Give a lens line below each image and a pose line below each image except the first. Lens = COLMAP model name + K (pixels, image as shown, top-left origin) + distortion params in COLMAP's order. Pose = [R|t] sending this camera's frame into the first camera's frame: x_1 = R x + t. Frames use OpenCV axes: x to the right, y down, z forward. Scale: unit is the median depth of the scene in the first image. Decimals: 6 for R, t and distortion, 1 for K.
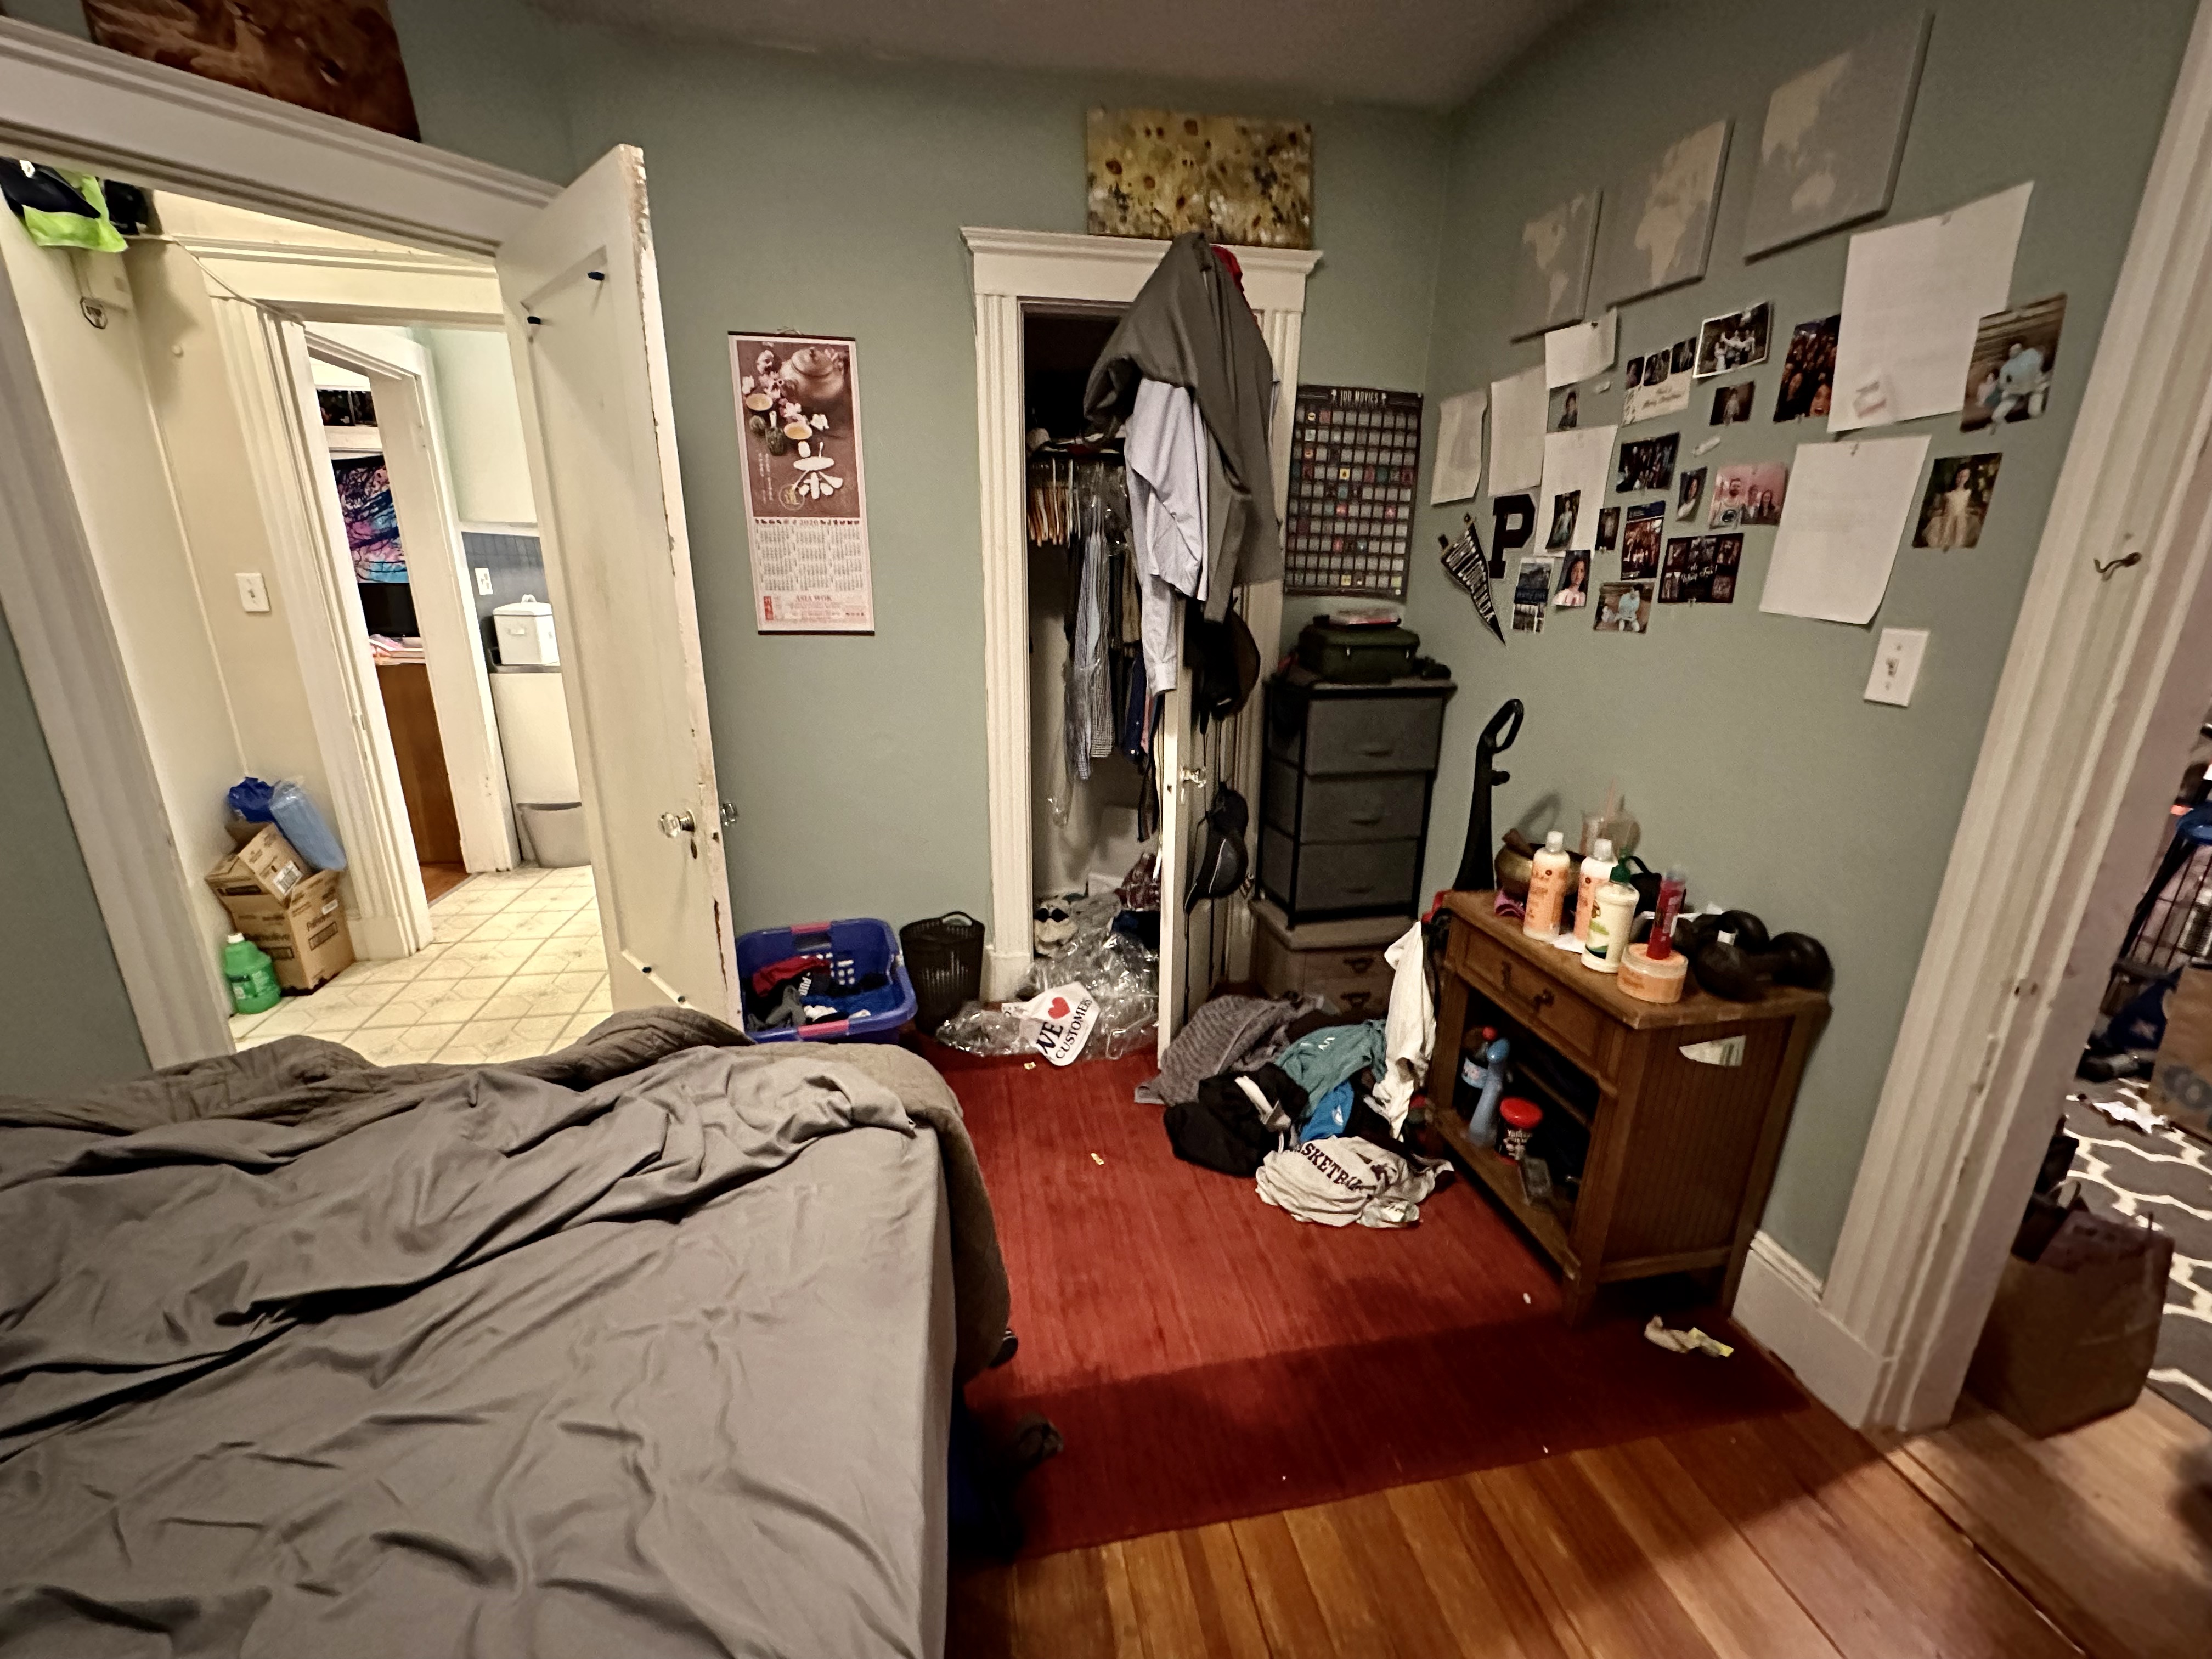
lens RADIAL K [[879.0, 0, 1103.7], [0, 879.0, 820.1], [0, 0, 1]] dist [-0.004611, 0.000478]
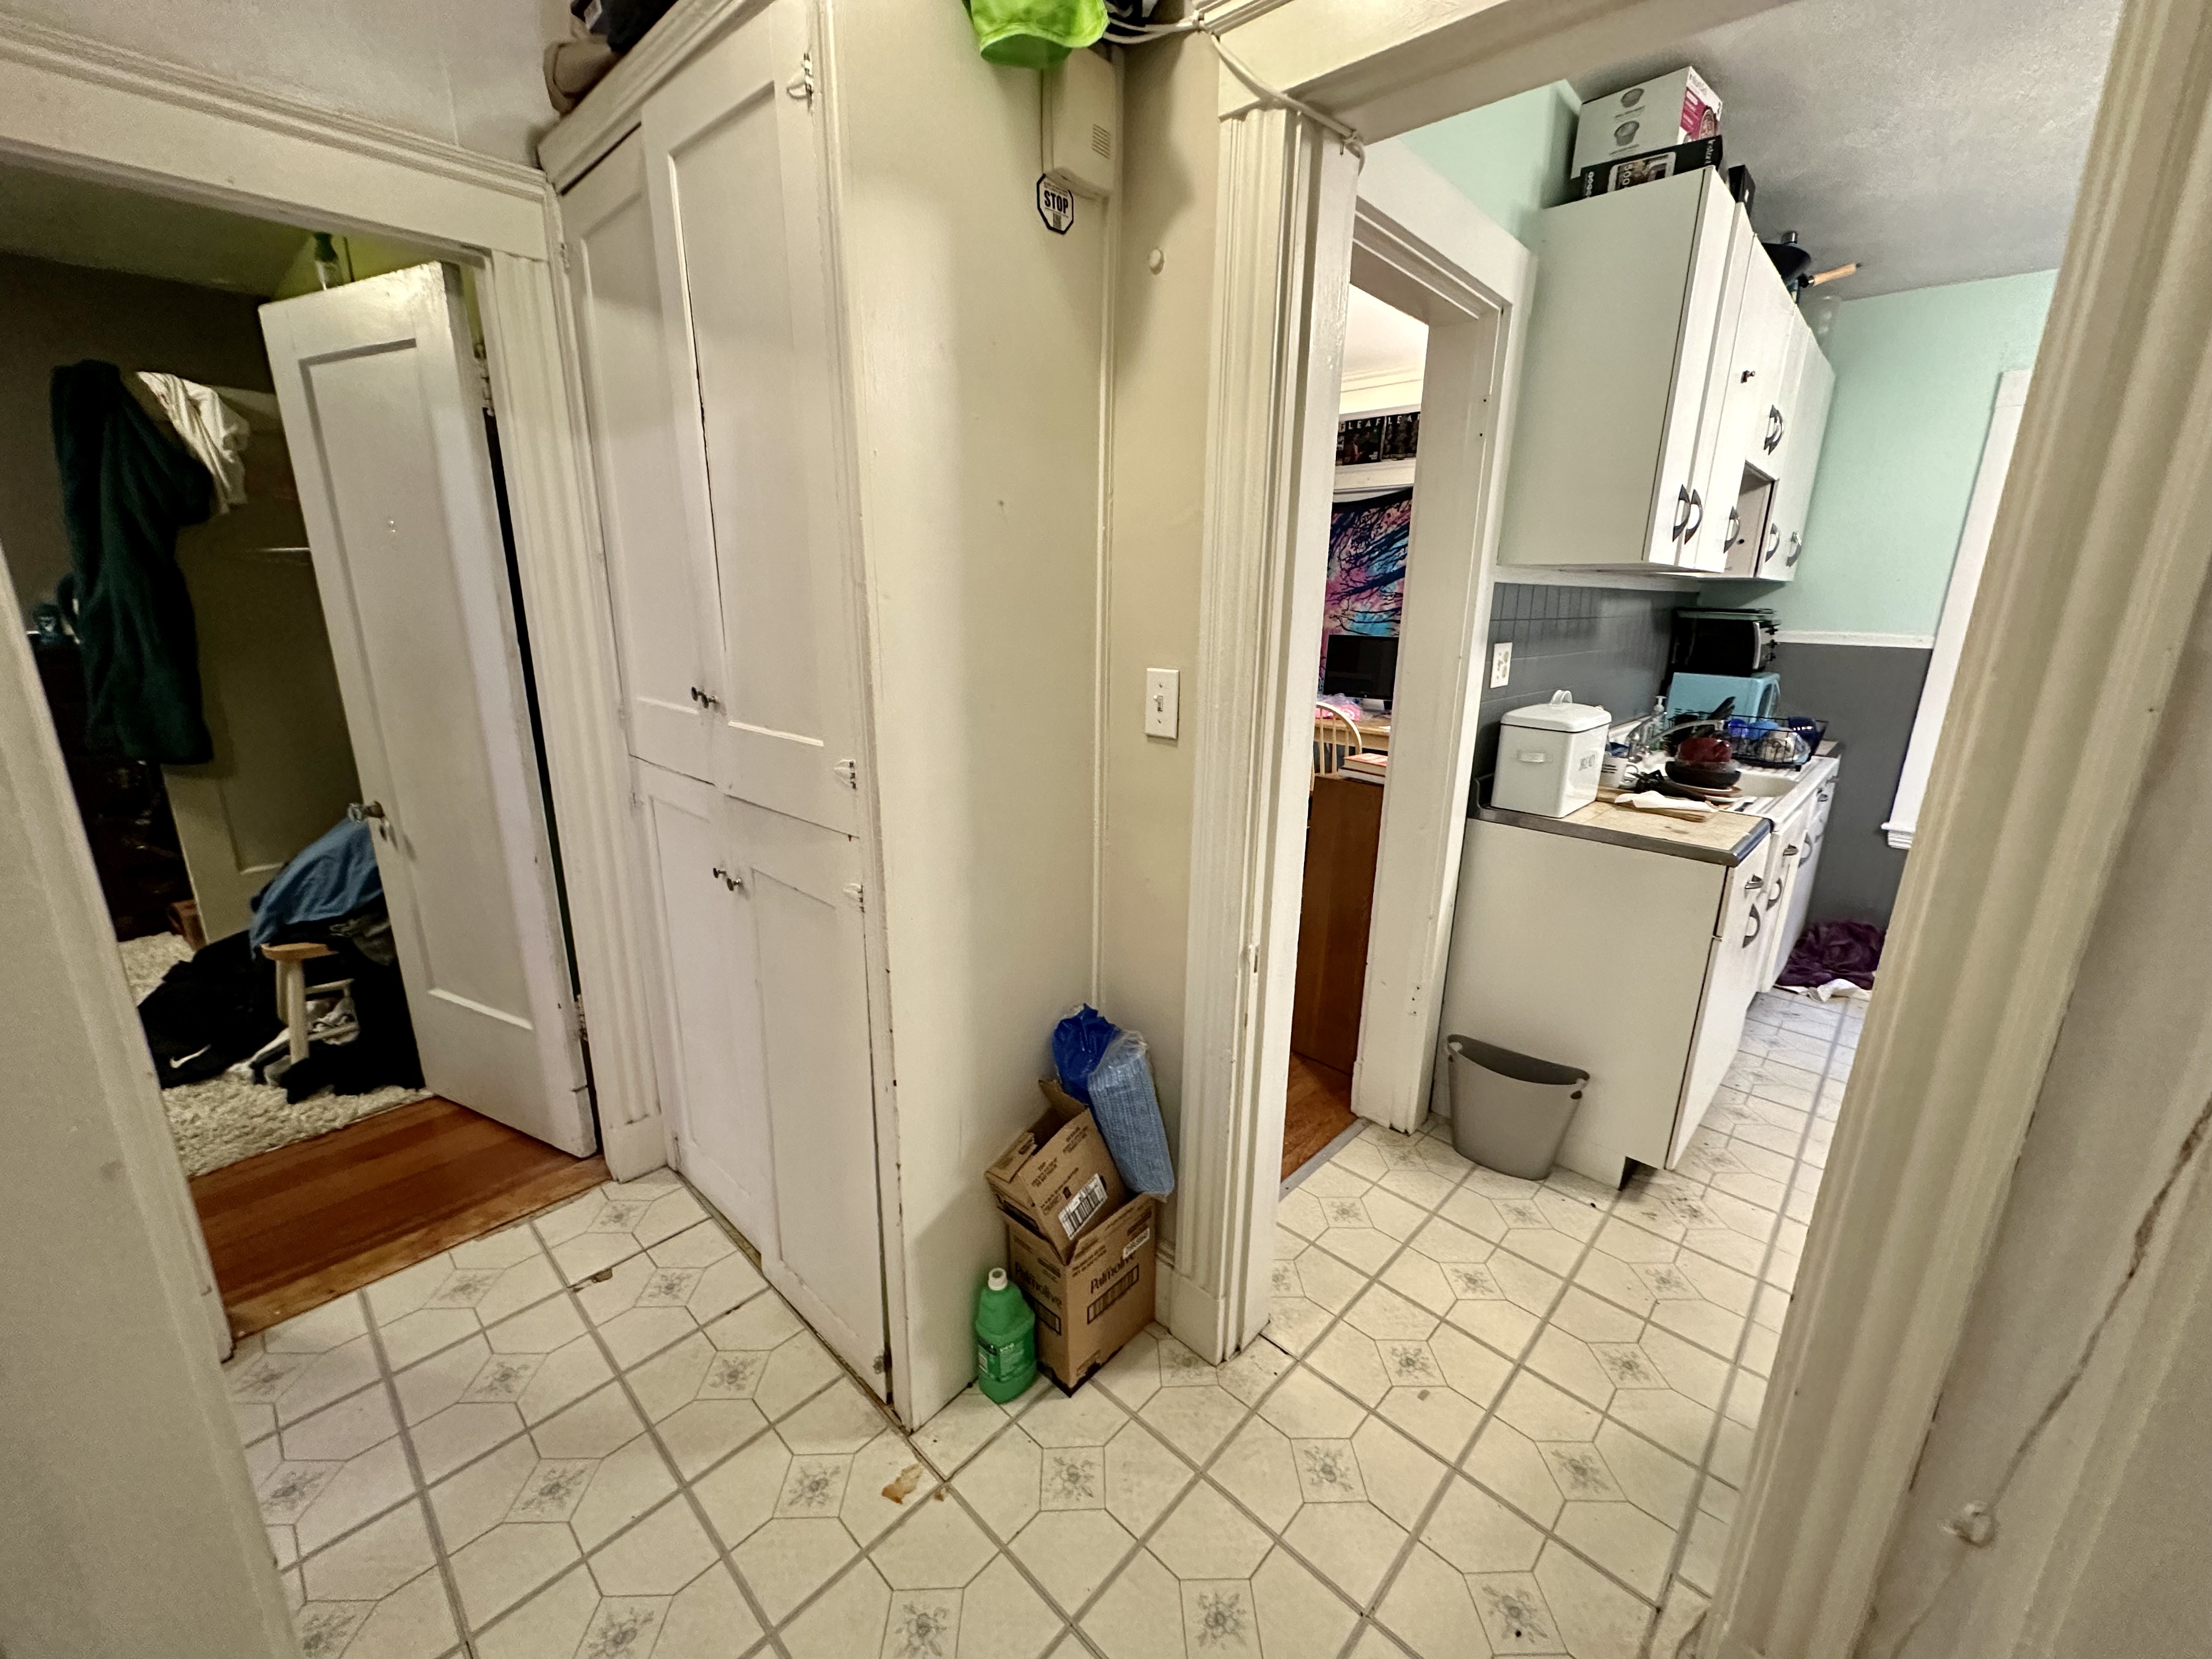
lens RADIAL K [[879.0, 0, 1103.5], [0, 879.0, 827.3], [0, 0, 1]] dist [-0.004611, 0.000478]
pose [[0.581577, 0.208815, -0.786234, -0.529408], [-0.234800, 0.968448, 0.083528, -0.215836], [0.778869, 0.136030, 0.612257, 0.627835]]
